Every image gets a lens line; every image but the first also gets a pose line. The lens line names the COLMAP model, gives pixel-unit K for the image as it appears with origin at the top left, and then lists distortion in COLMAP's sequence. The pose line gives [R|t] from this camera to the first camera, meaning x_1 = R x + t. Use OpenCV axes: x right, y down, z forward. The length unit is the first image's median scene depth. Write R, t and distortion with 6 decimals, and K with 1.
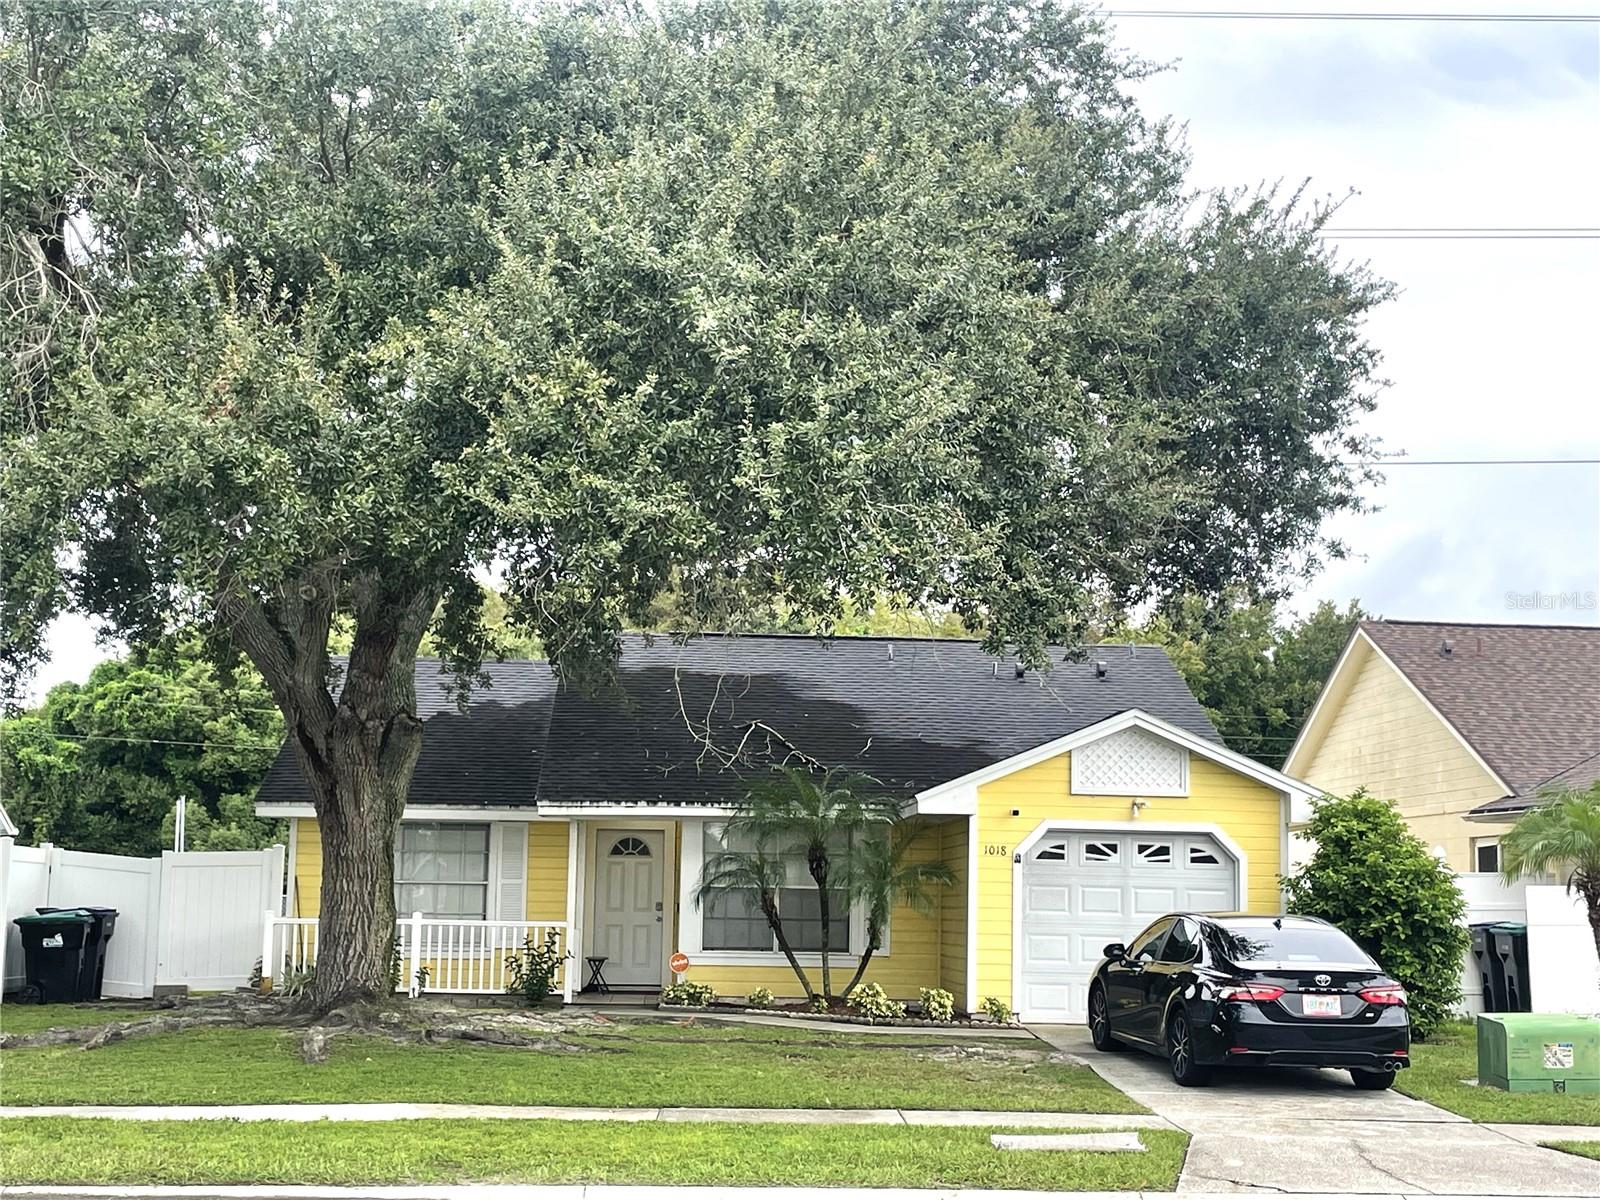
lens RADIAL K [[2418.6, 0, 800.9], [0, 2418.6, 599.0], [0, 0, 1]] dist [0.115033, 0.000000]
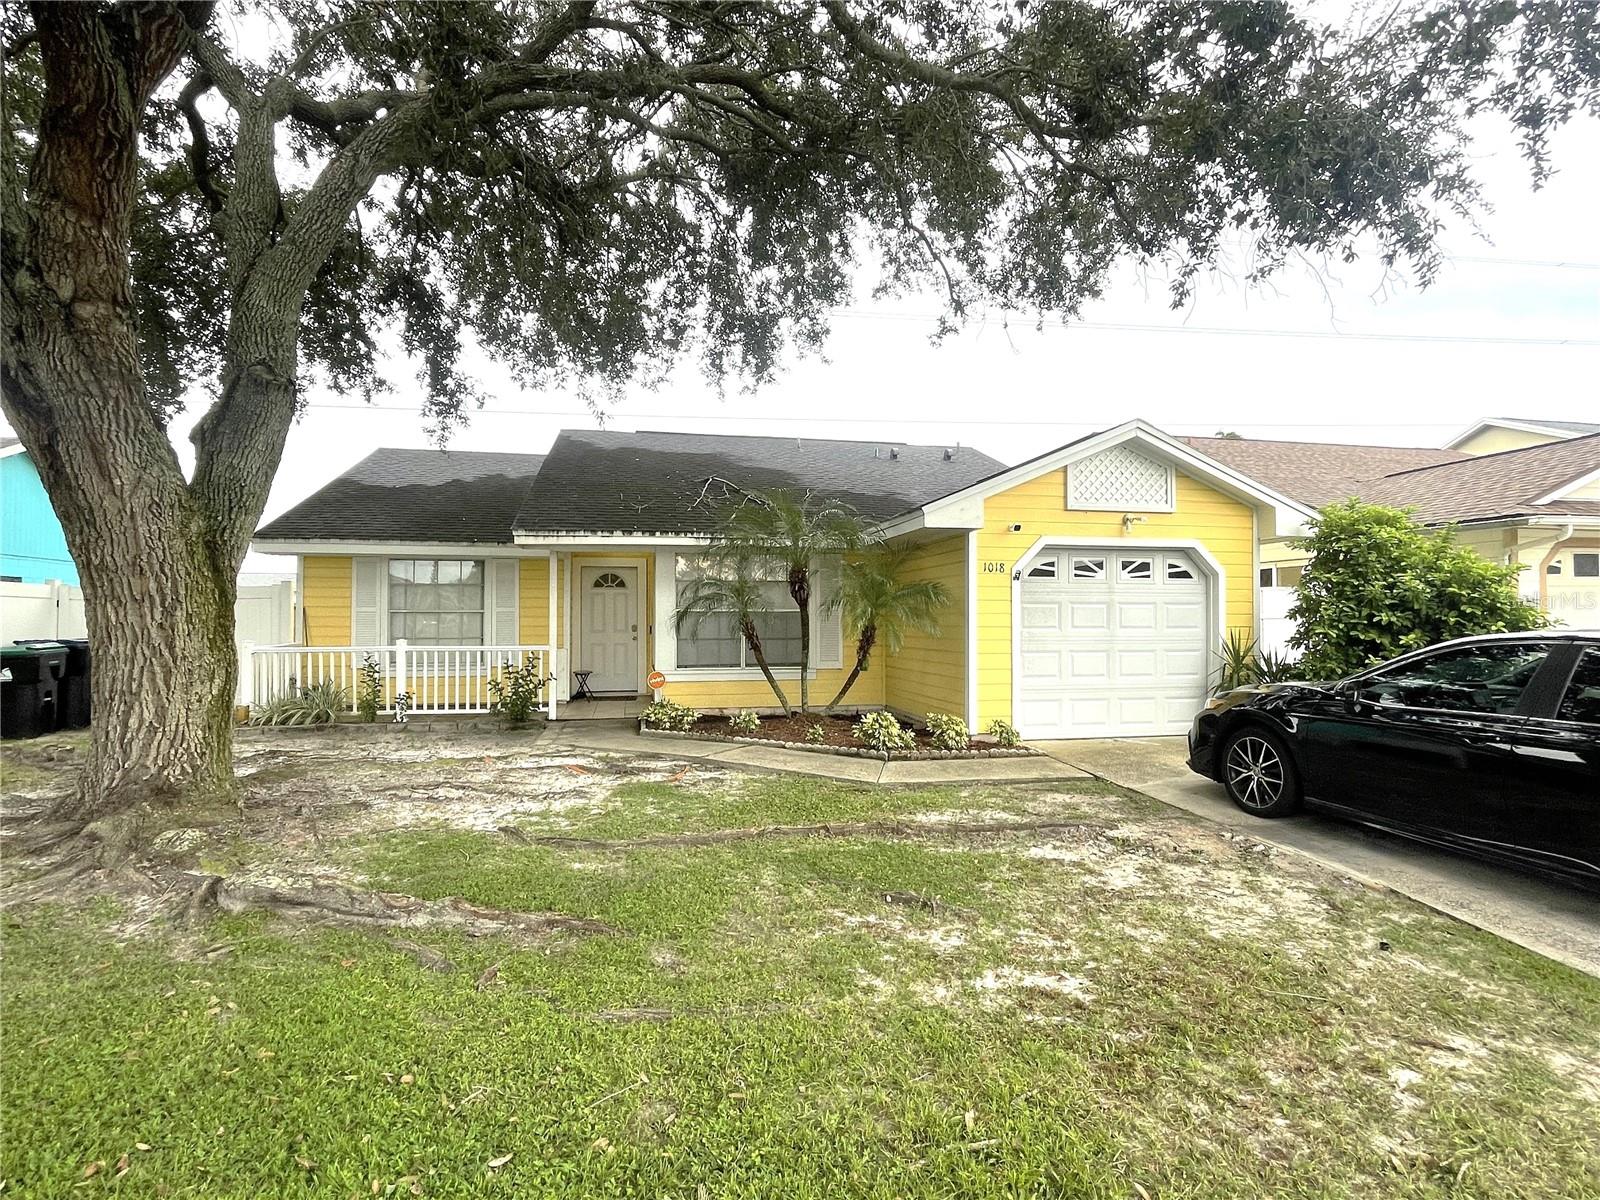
lens RADIAL K [[792.5, 0, 800.8], [0, 792.5, 608.3], [0, 0, 1]] dist [-0.003296, -0.000200]
pose [[0.987154, -0.016807, 0.158888, -0.043210], [-0.001094, 0.993718, 0.111907, 0.079667], [-0.159771, -0.110643, 0.980934, 0.660003]]
